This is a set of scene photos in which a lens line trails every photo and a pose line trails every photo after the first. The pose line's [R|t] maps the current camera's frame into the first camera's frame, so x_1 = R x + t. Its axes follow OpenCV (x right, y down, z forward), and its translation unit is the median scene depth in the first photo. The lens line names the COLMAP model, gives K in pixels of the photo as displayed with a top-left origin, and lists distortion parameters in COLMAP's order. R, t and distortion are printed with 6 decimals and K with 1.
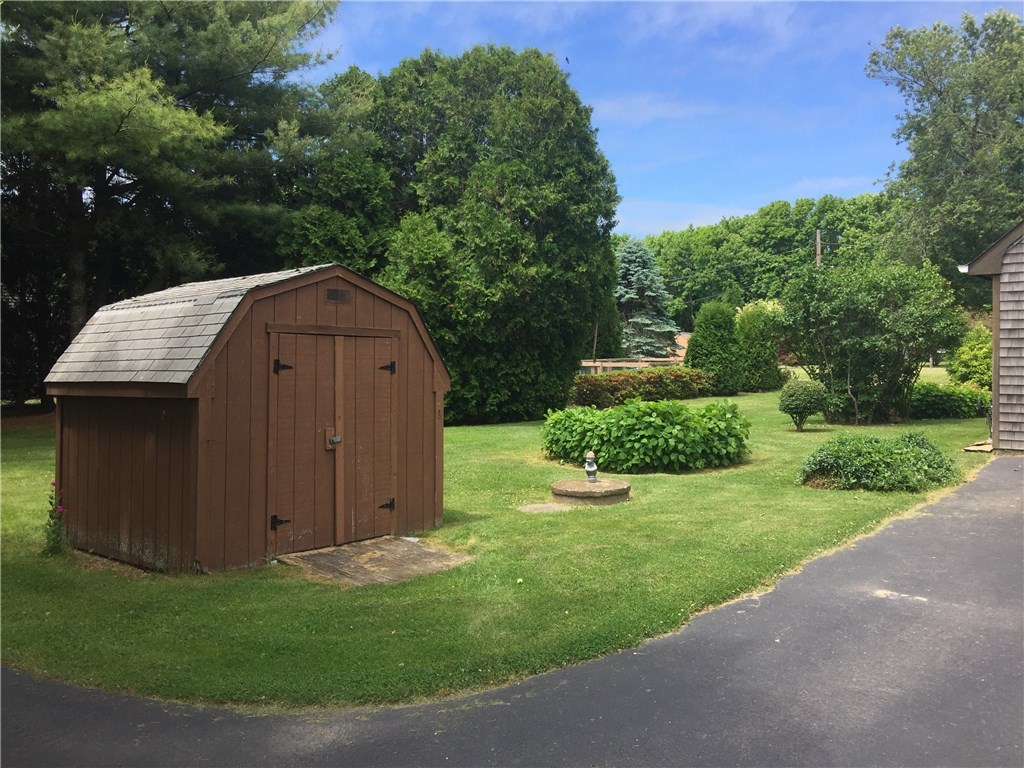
lens RADIAL K [[868.7, 0, 444.4], [0, 868.7, 378.0], [0, 0, 1]] dist [0.048477, -0.147656]
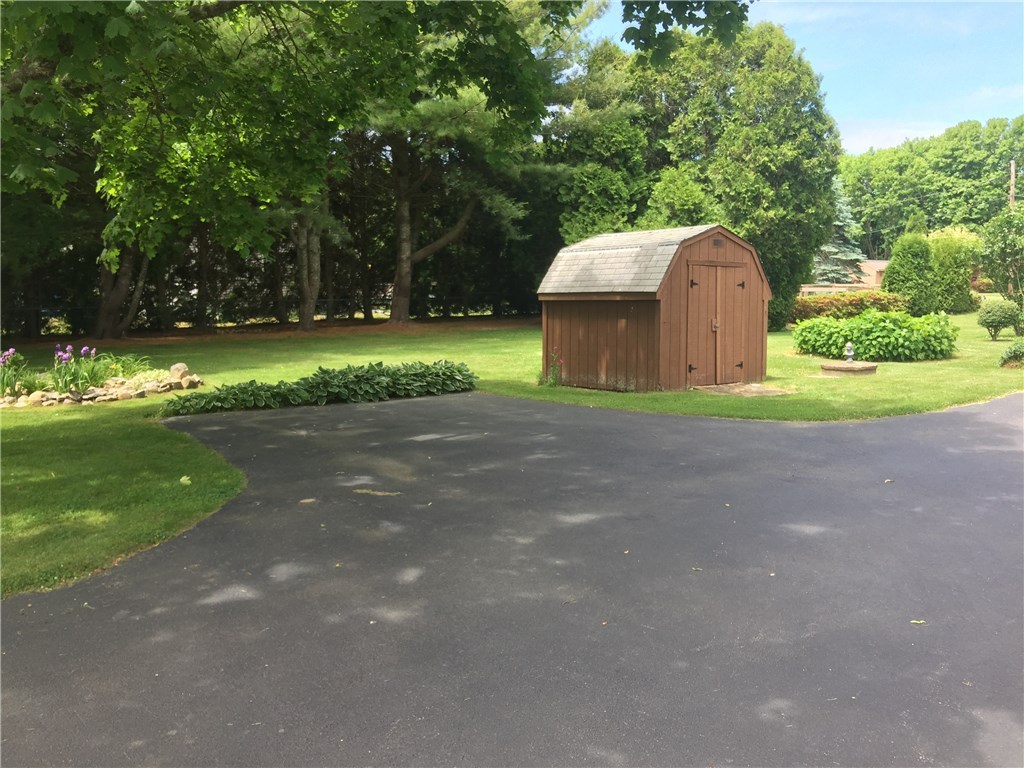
lens RADIAL K [[877.6, 0, 463.2], [0, 877.6, 359.3], [0, 0, 1]] dist [0.113765, -0.159757]
pose [[0.990619, 0.015275, -0.135797, -0.161115], [-0.007139, 0.998161, 0.060204, 0.014466], [0.136466, -0.058670, 0.988906, -0.351213]]
